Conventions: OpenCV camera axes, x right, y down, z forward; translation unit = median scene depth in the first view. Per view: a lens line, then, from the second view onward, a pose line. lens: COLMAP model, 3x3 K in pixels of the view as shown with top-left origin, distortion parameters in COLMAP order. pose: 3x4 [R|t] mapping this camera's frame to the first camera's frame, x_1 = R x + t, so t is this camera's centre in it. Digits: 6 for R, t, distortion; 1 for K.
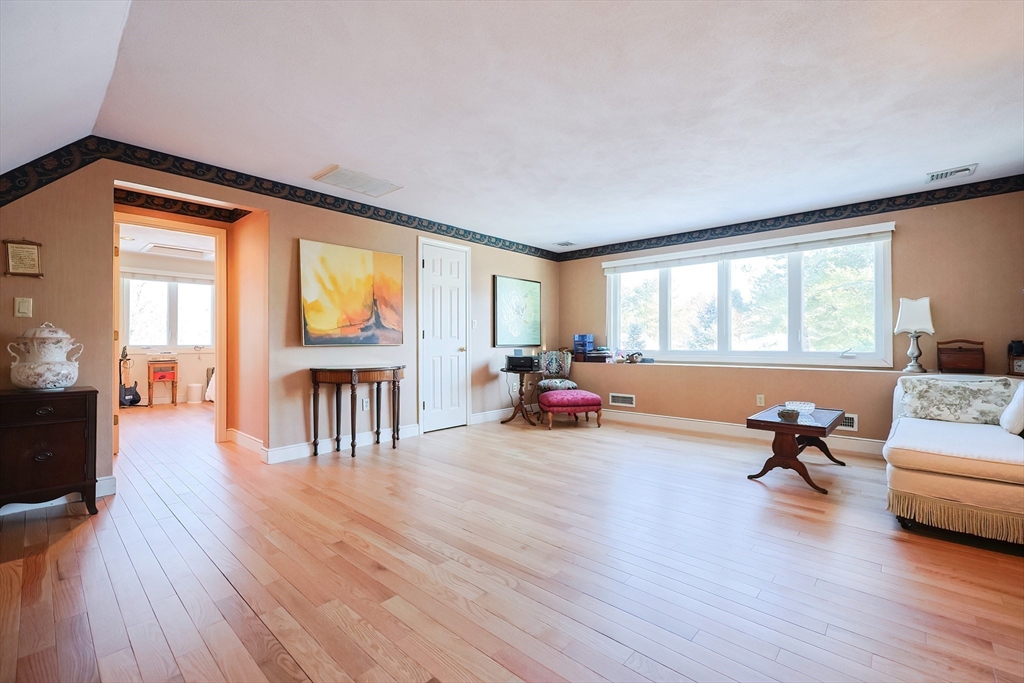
lens RADIAL K [[435.3, 0, 507.5], [0, 435.3, 332.5], [0, 0, 1]] dist [-0.009052, 0.000214]
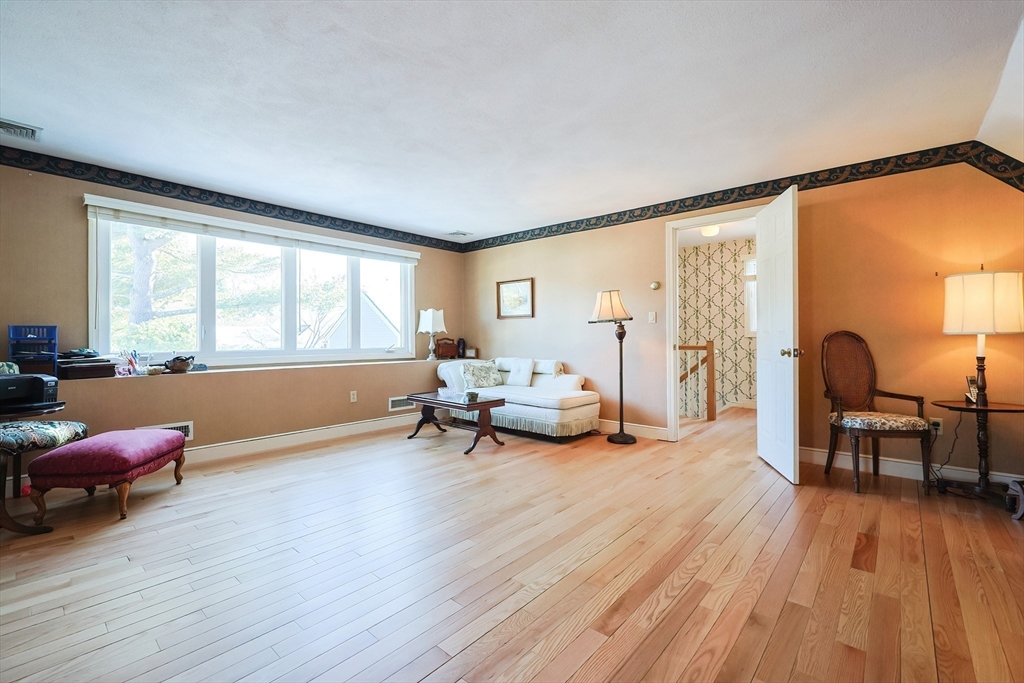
lens RADIAL K [[444.7, 0, 521.2], [0, 444.7, 333.3], [0, 0, 1]] dist [-0.002810, 0.000719]
pose [[-0.038750, 0.011253, 0.999186, -0.489571], [-0.021282, 0.999700, -0.012084, 0.011096], [-0.999022, -0.021733, -0.038499, 0.651889]]
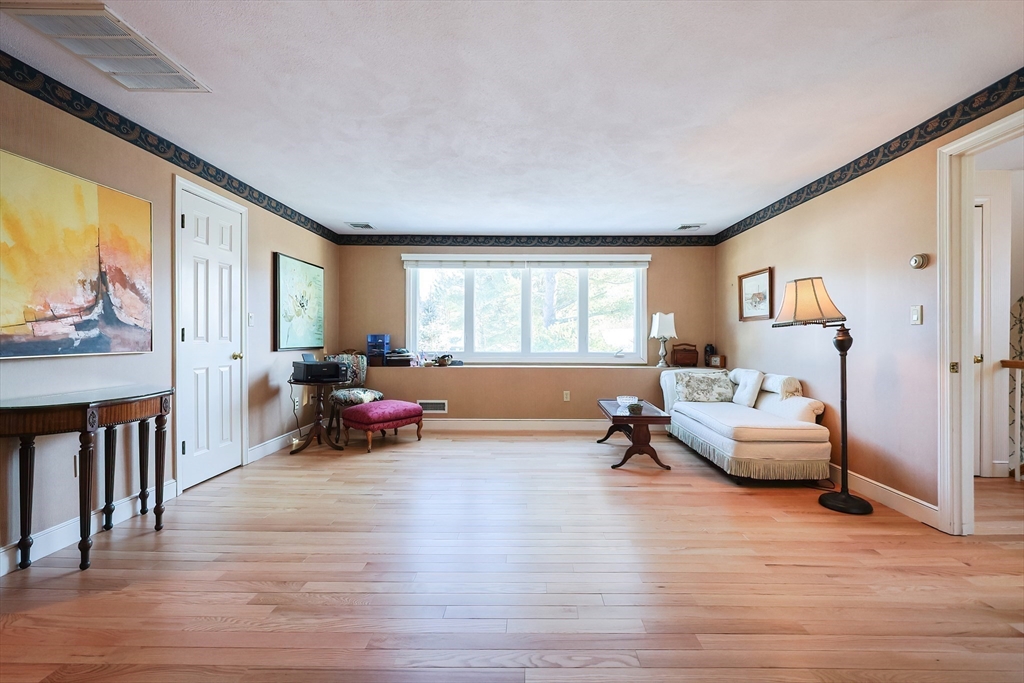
lens RADIAL K [[444.7, 0, 521.2], [0, 444.7, 333.3], [0, 0, 1]] dist [-0.002810, 0.000719]
pose [[0.741789, 0.011134, 0.670541, -0.288842], [-0.020525, 0.999771, 0.006106, -0.012328], [-0.670319, -0.018292, 0.741847, 0.221424]]
